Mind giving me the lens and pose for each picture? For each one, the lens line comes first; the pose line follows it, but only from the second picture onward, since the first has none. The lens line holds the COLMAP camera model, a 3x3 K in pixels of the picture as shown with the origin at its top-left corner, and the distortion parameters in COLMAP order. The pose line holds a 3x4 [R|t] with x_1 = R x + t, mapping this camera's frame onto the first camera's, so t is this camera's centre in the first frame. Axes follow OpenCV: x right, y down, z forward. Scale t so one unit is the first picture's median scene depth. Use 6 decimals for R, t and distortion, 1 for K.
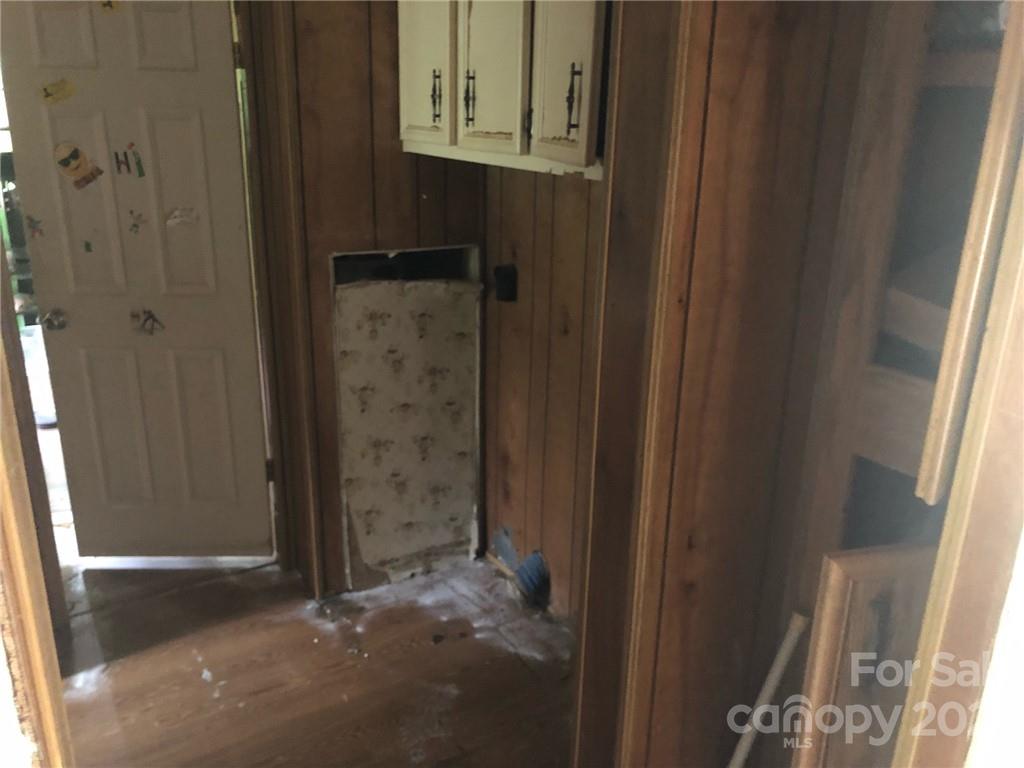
lens RADIAL K [[818.5, 0, 513.3], [0, 818.5, 363.0], [0, 0, 1]] dist [0.058160, -0.172221]
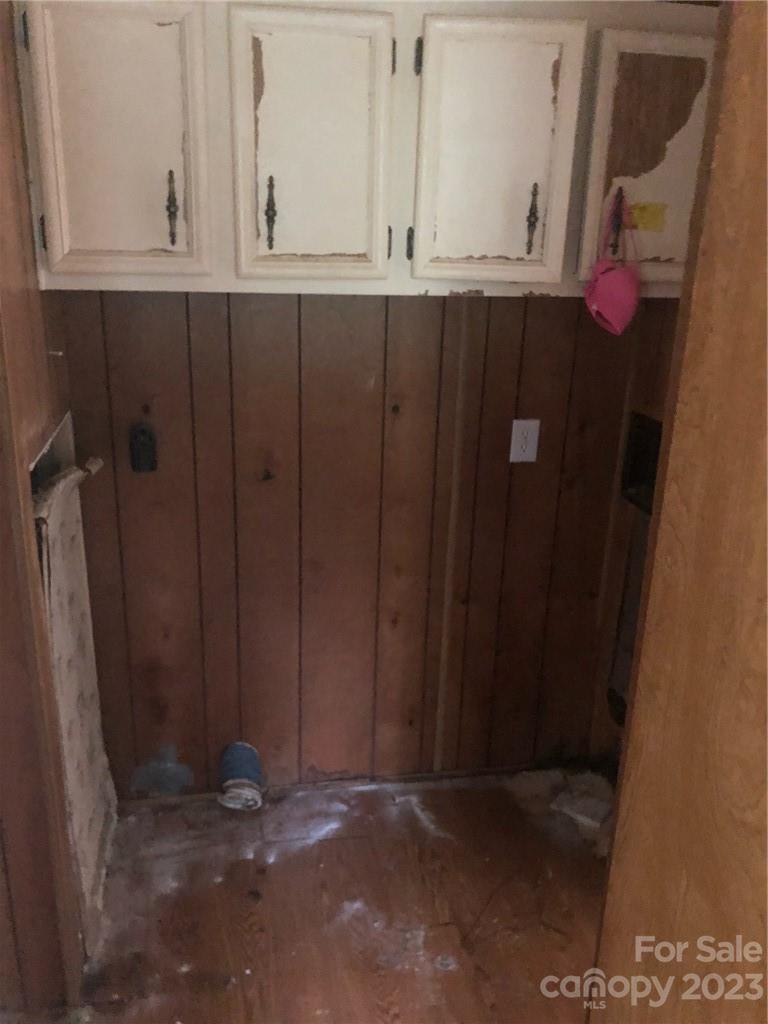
lens RADIAL K [[834.7, 0, 385.3], [0, 834.7, 489.4], [0, 0, 1]] dist [0.030094, -0.036103]
pose [[0.393742, -0.306995, 0.866442, -0.634089], [0.263580, 0.940708, 0.213528, -0.175857], [-0.880621, 0.144301, 0.451313, 0.474991]]
